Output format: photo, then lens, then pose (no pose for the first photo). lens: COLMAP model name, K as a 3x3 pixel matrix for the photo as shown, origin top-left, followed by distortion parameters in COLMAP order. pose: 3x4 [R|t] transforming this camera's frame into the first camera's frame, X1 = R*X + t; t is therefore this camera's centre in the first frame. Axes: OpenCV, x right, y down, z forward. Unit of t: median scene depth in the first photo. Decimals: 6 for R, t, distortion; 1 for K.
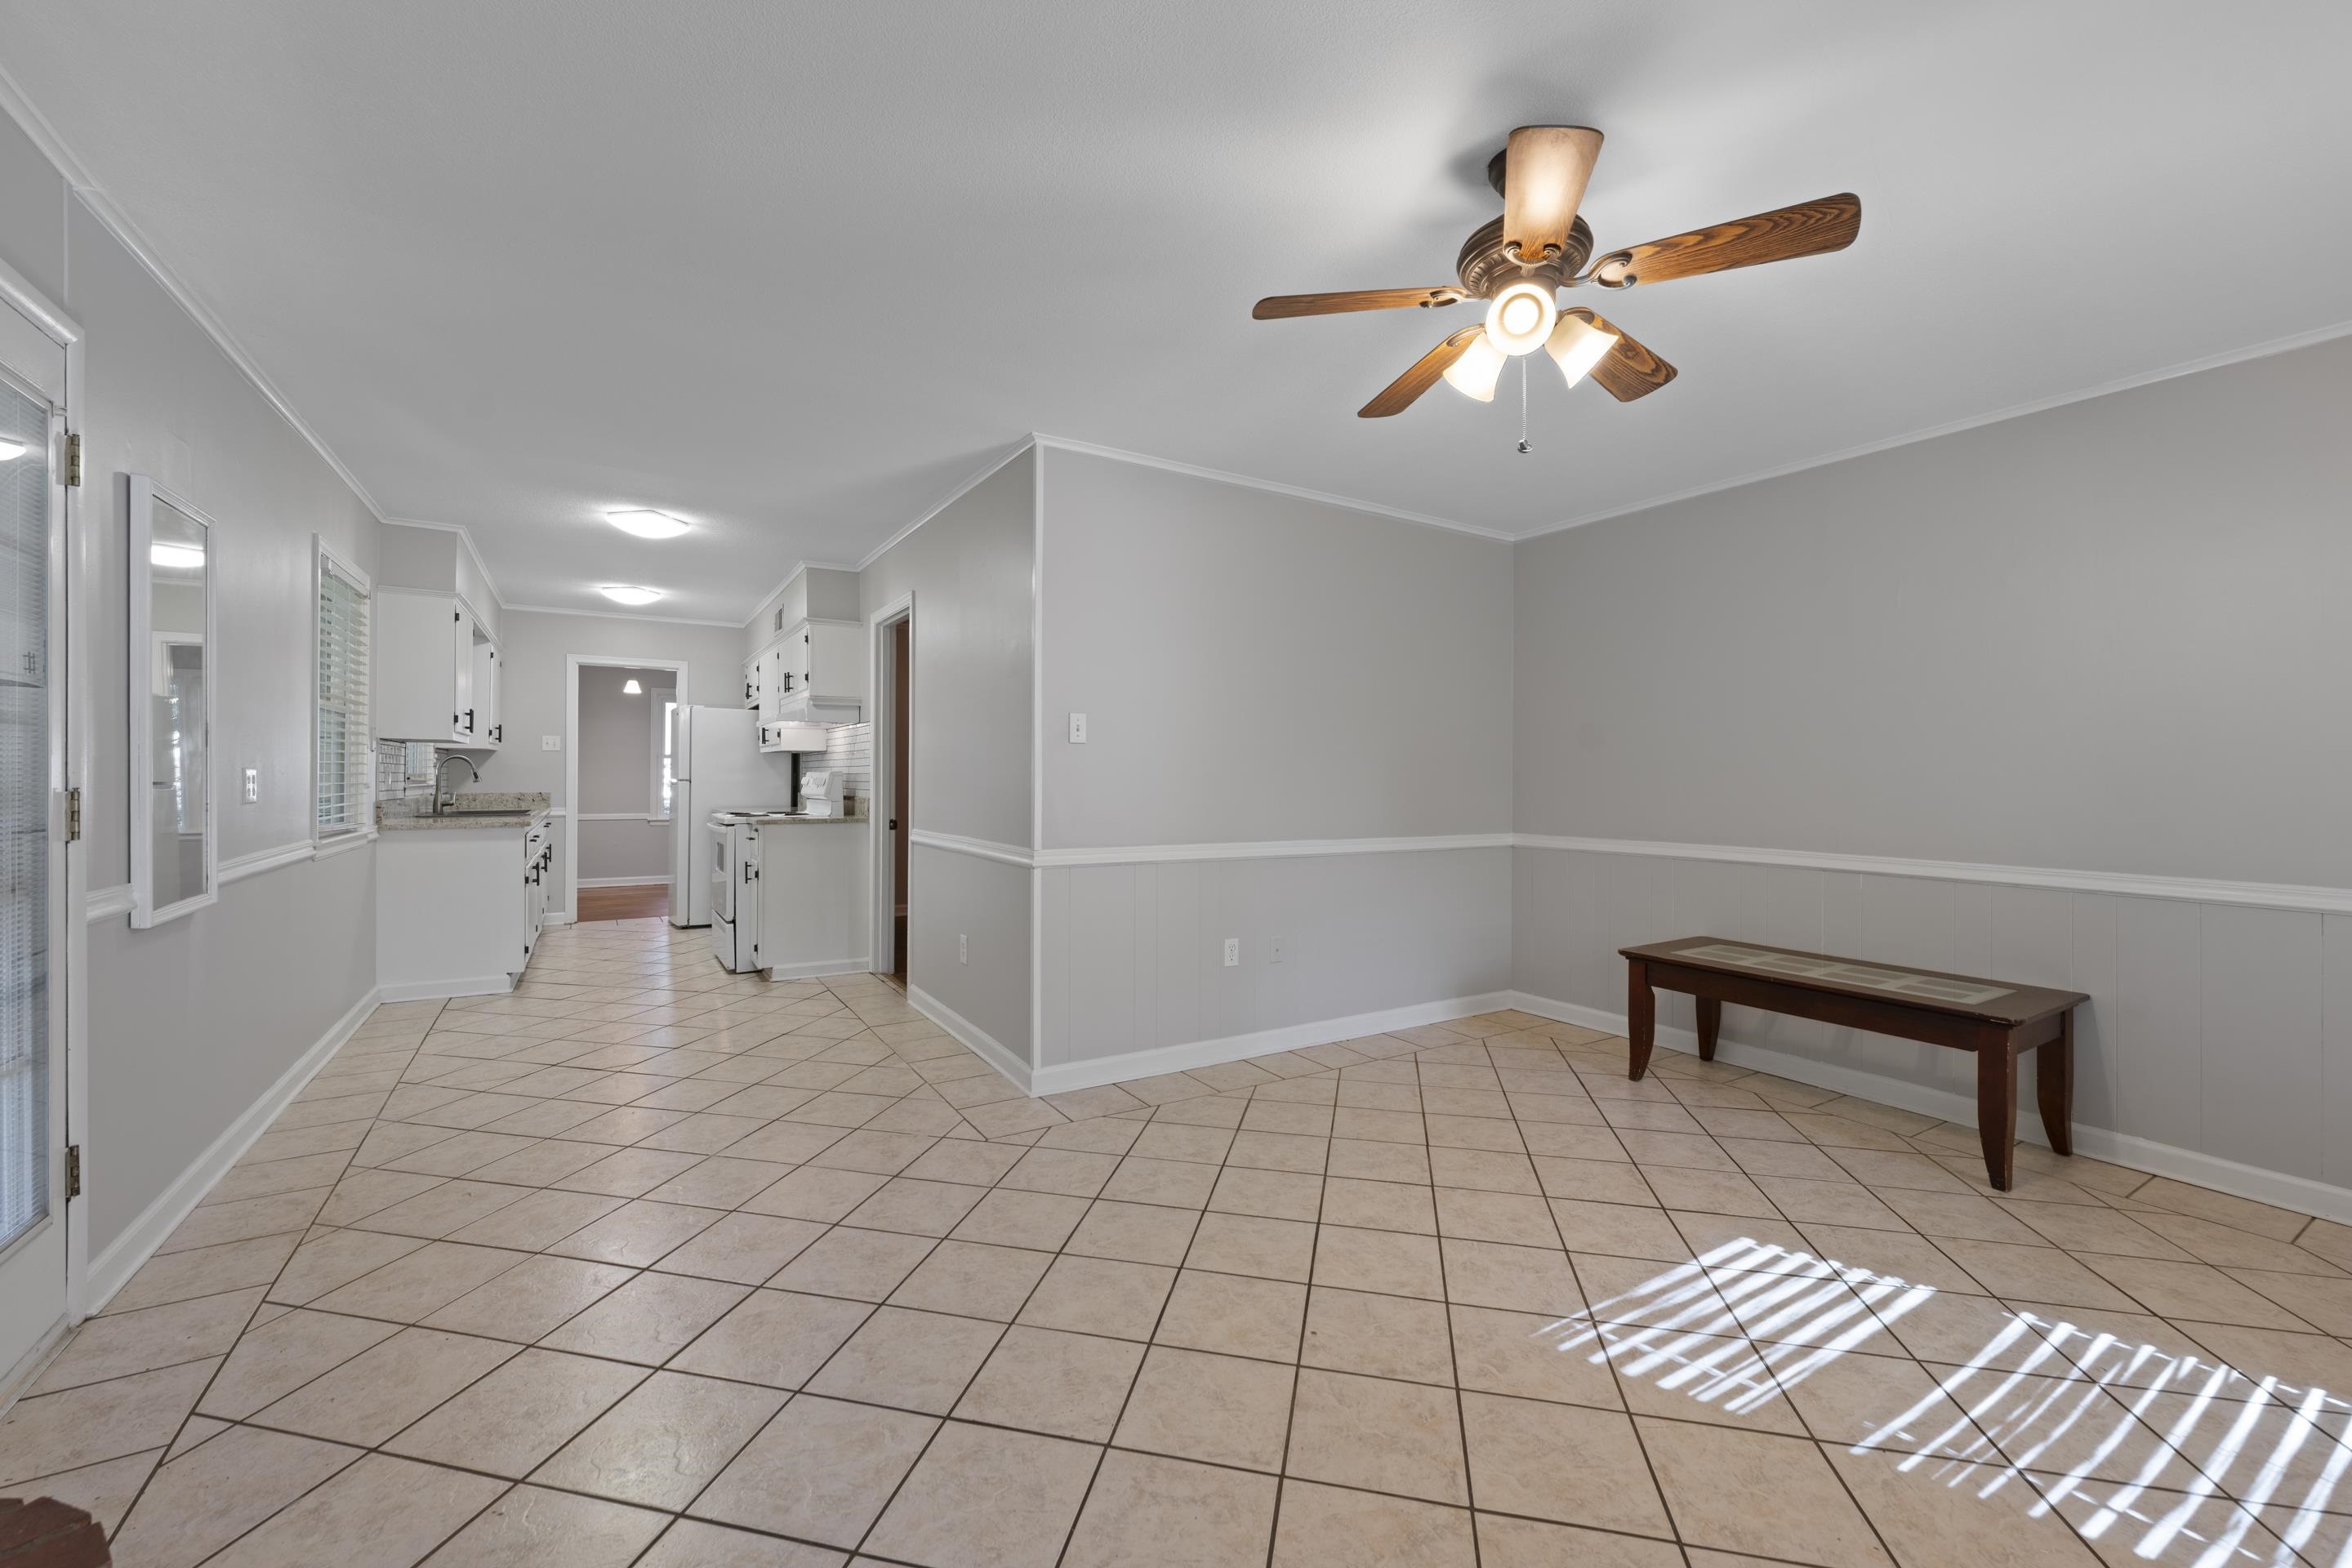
lens RADIAL K [[941.2, 0, 1167.2], [0, 941.2, 778.3], [0, 0, 1]] dist [0.000983, -0.000618]
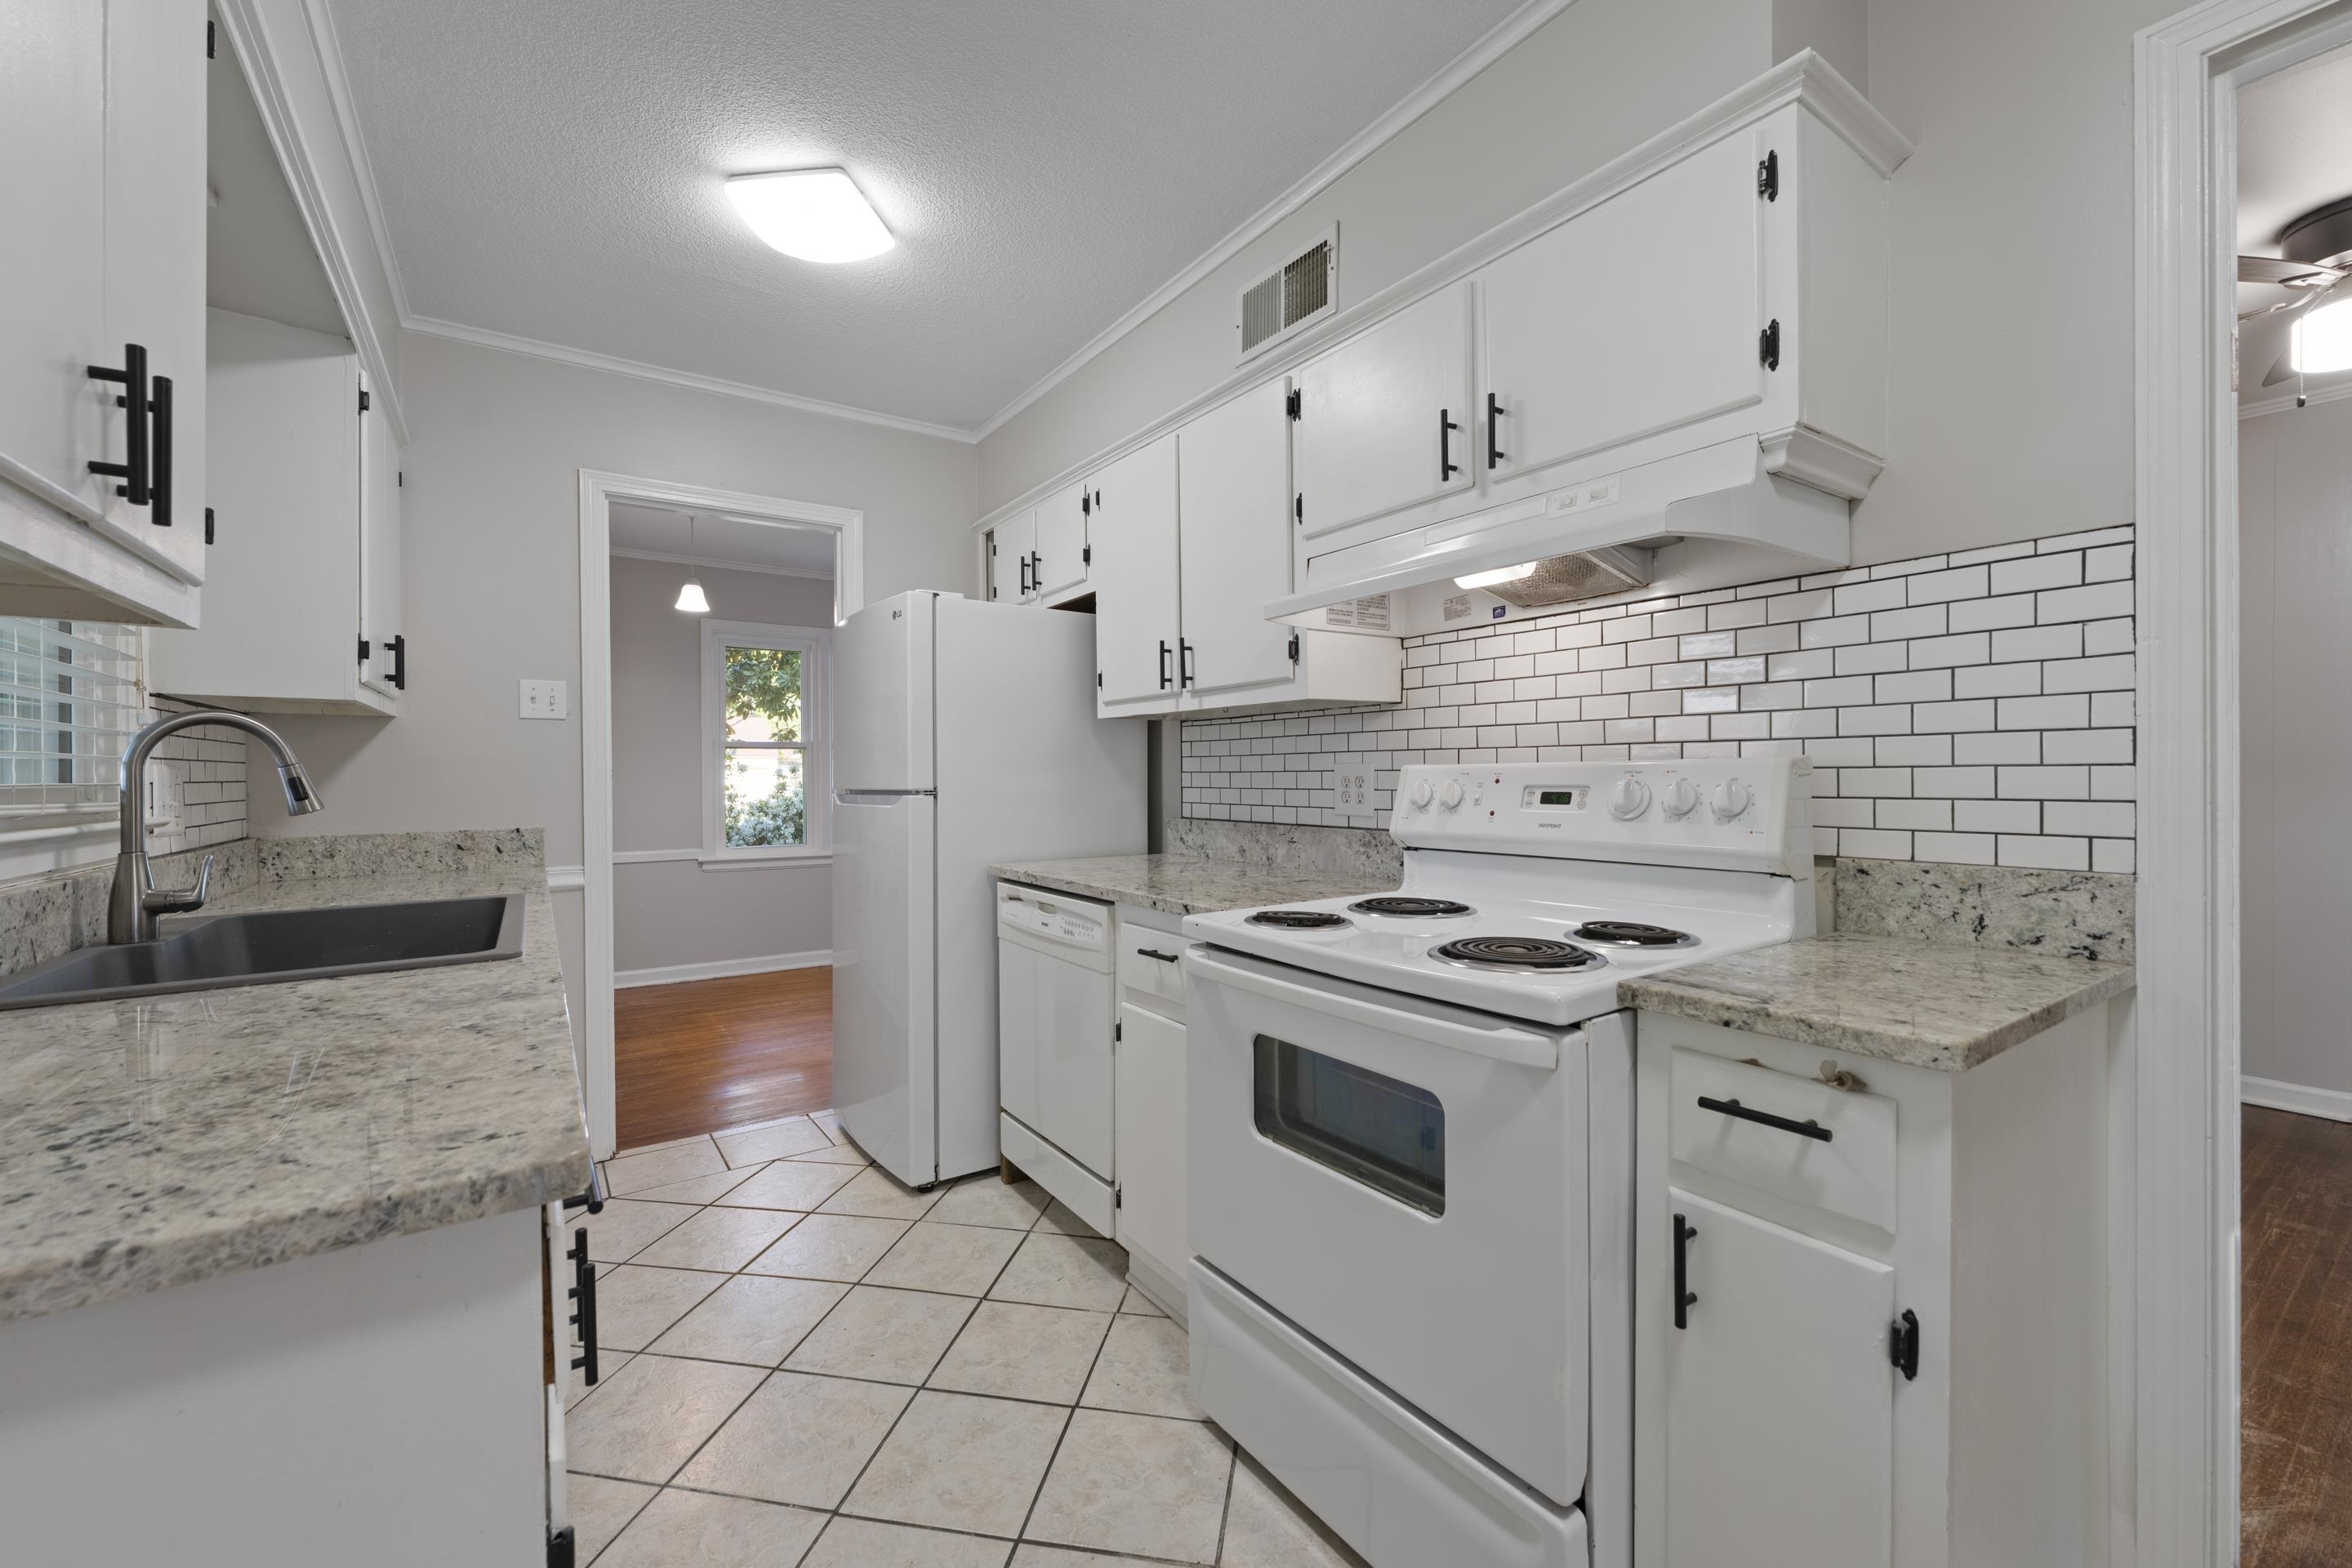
lens RADIAL K [[941.2, 0, 1175.2], [0, 941.2, 779.9], [0, 0, 1]] dist [0.000983, -0.000618]
pose [[0.998602, -0.012175, 0.051441, -0.417315], [0.011812, 0.999903, 0.007344, -0.003979], [-0.051525, -0.006726, 0.998649, 0.603226]]
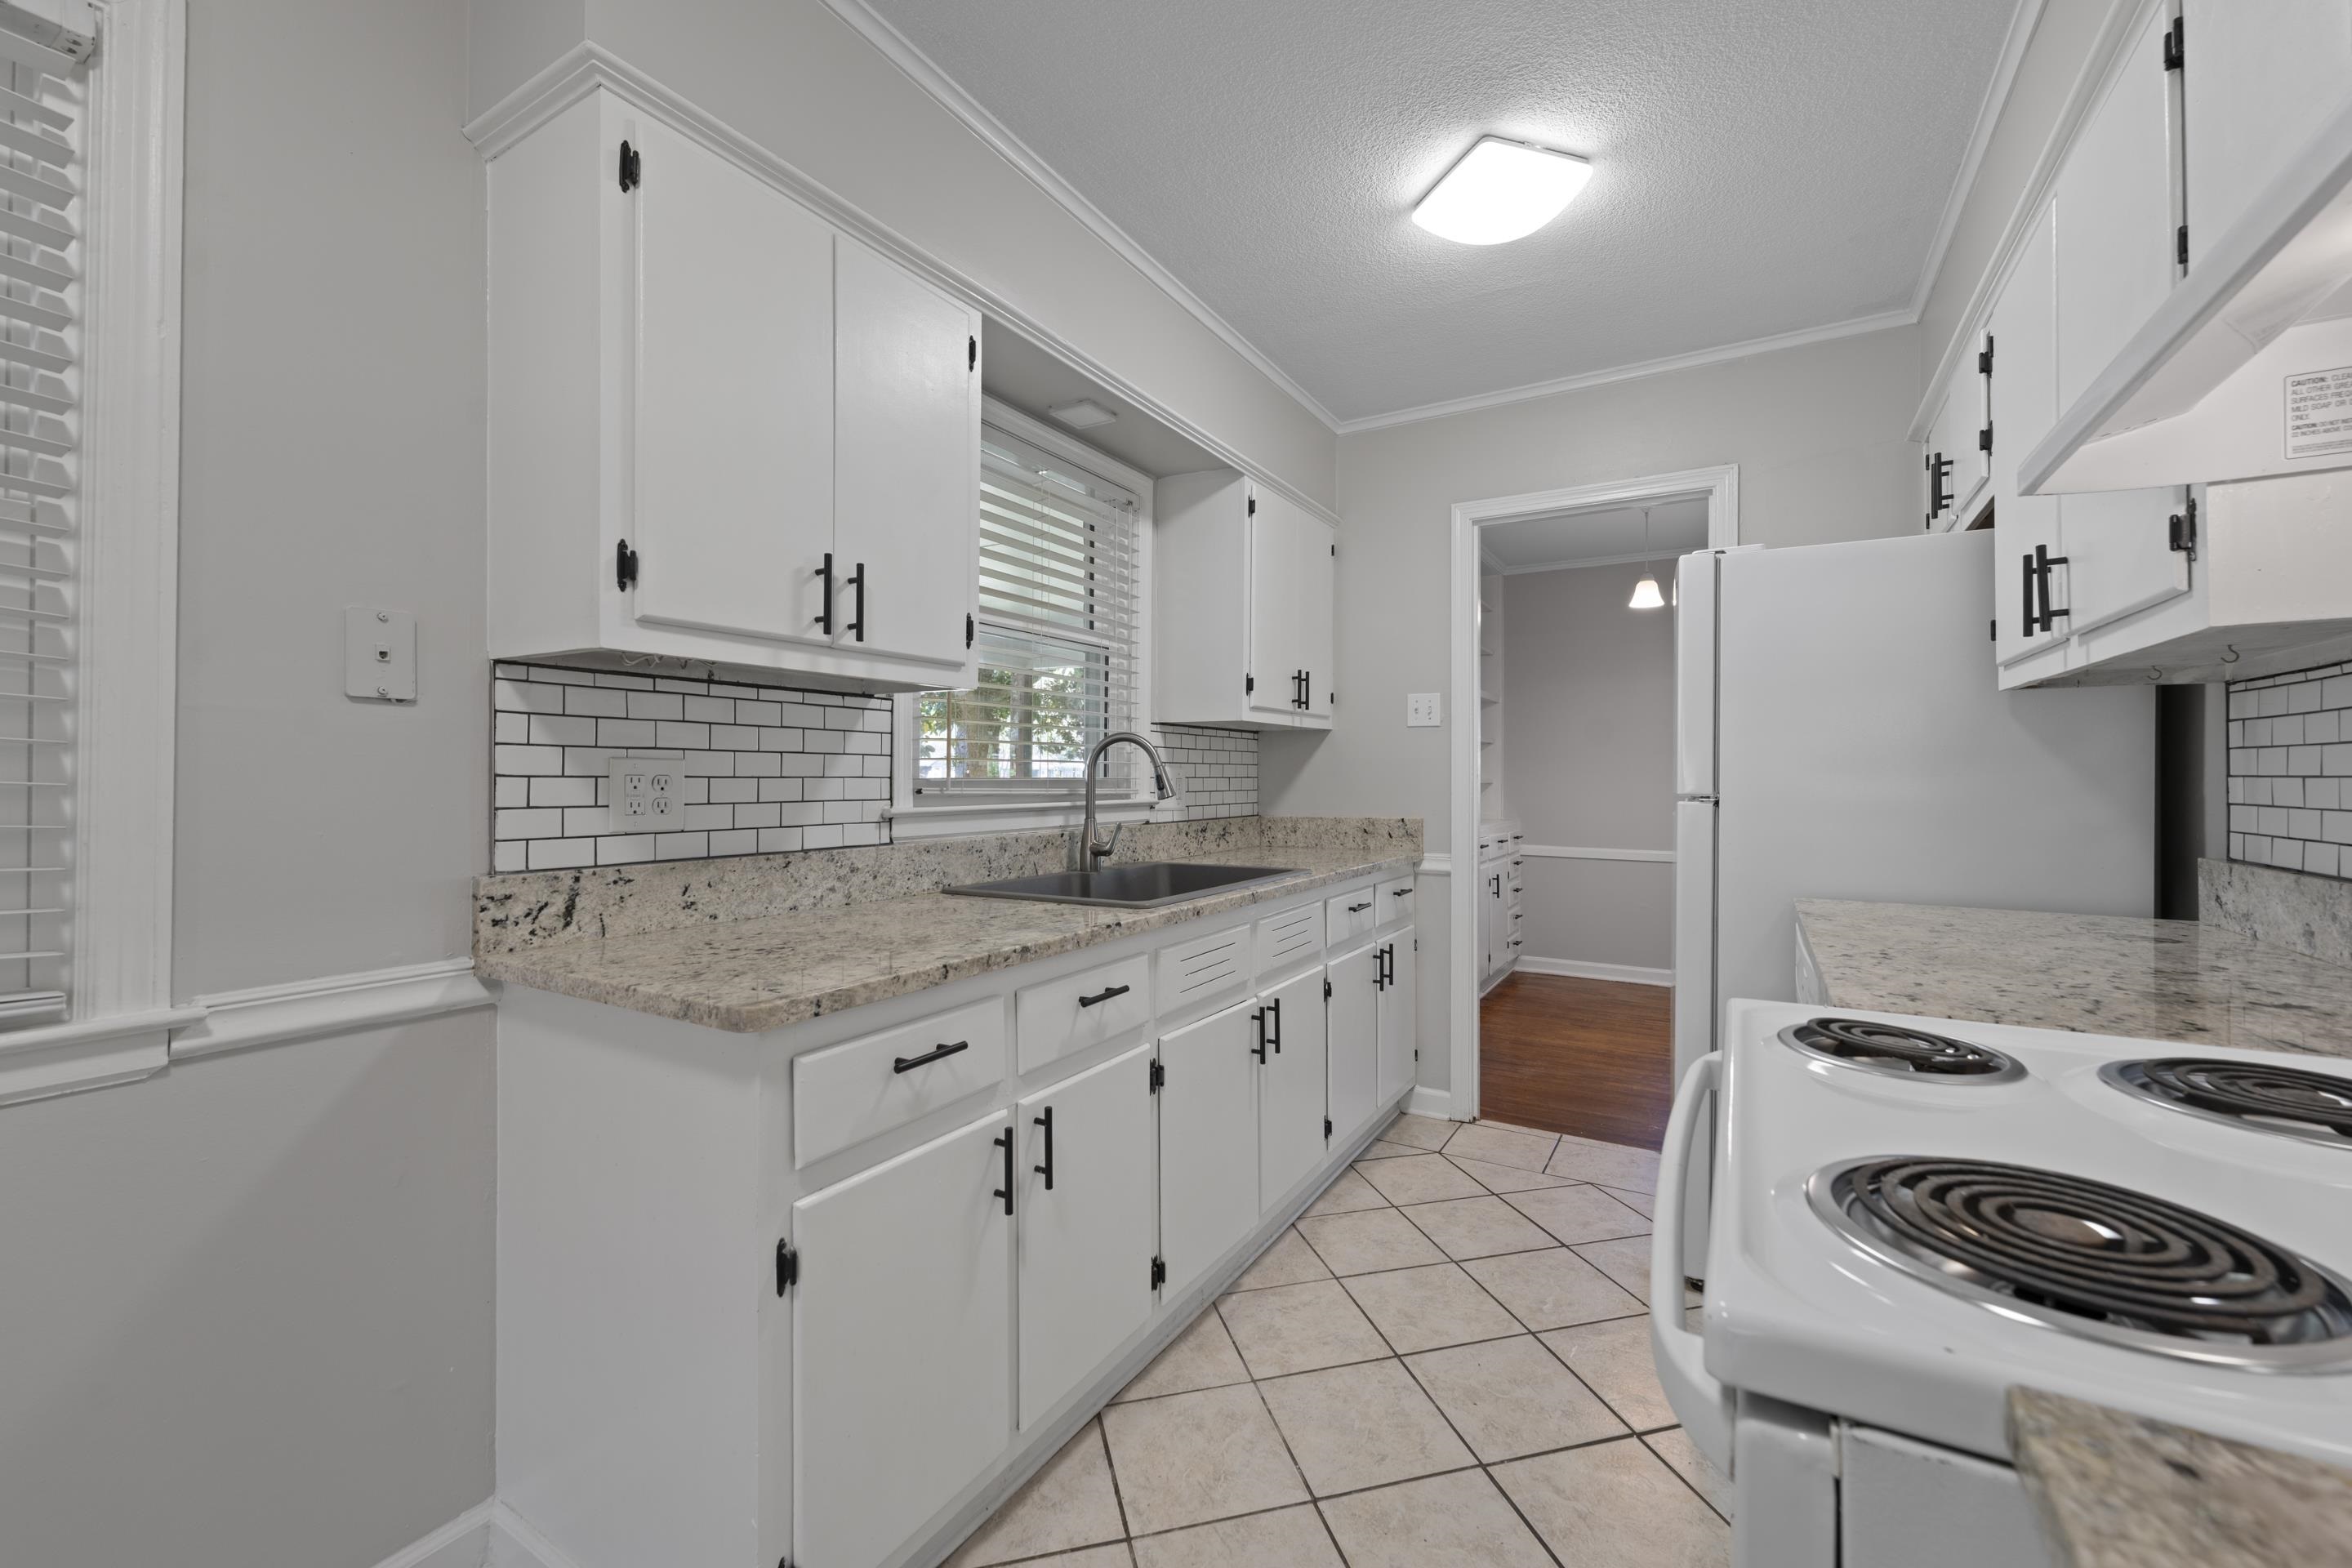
lens RADIAL K [[941.2, 0, 1175.3], [0, 941.2, 771.1], [0, 0, 1]] dist [0.000983, -0.000618]
pose [[0.463287, -0.008494, -0.886168, -0.310580], [0.000865, 0.999958, -0.009132, -0.003656], [0.886208, 0.003465, 0.463275, 0.686093]]
